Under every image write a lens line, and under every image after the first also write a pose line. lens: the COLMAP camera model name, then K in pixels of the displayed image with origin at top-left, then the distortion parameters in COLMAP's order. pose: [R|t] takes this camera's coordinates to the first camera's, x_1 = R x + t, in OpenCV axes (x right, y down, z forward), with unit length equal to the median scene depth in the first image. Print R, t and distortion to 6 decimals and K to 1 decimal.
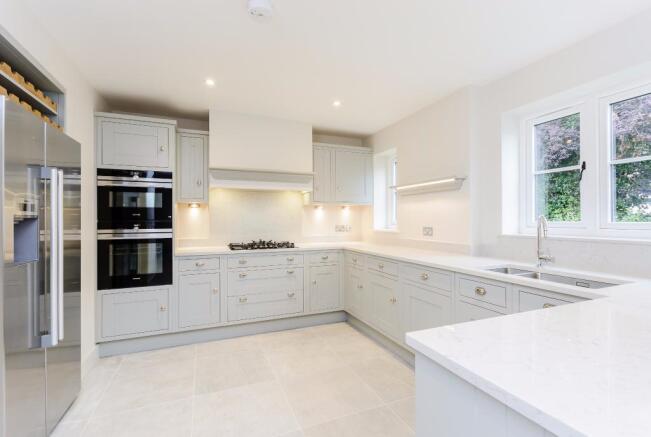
lens RADIAL K [[300.0, 0, 326.7], [0, 300.0, 219.1], [0, 0, 1]] dist [0.008010, -0.000084]
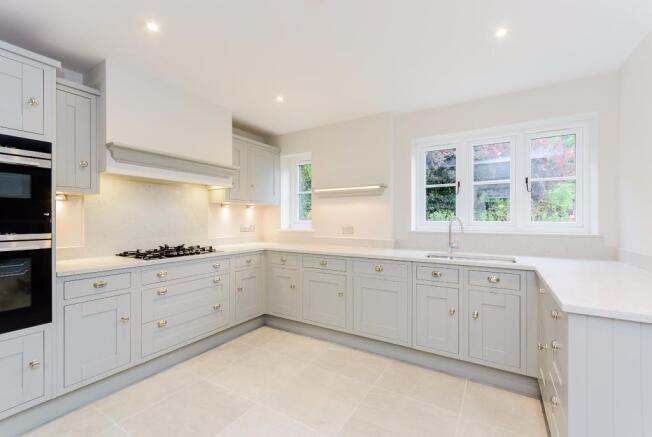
lens RADIAL K [[289.0, 0, 327.0], [0, 289.0, 219.7], [0, 0, 1]] dist [0.001154, 0.000001]
pose [[0.801051, 0.002934, 0.598588, -0.382952], [-0.005098, 0.999985, 0.001920, -0.000381], [-0.598574, -0.004590, 0.801055, 0.161223]]
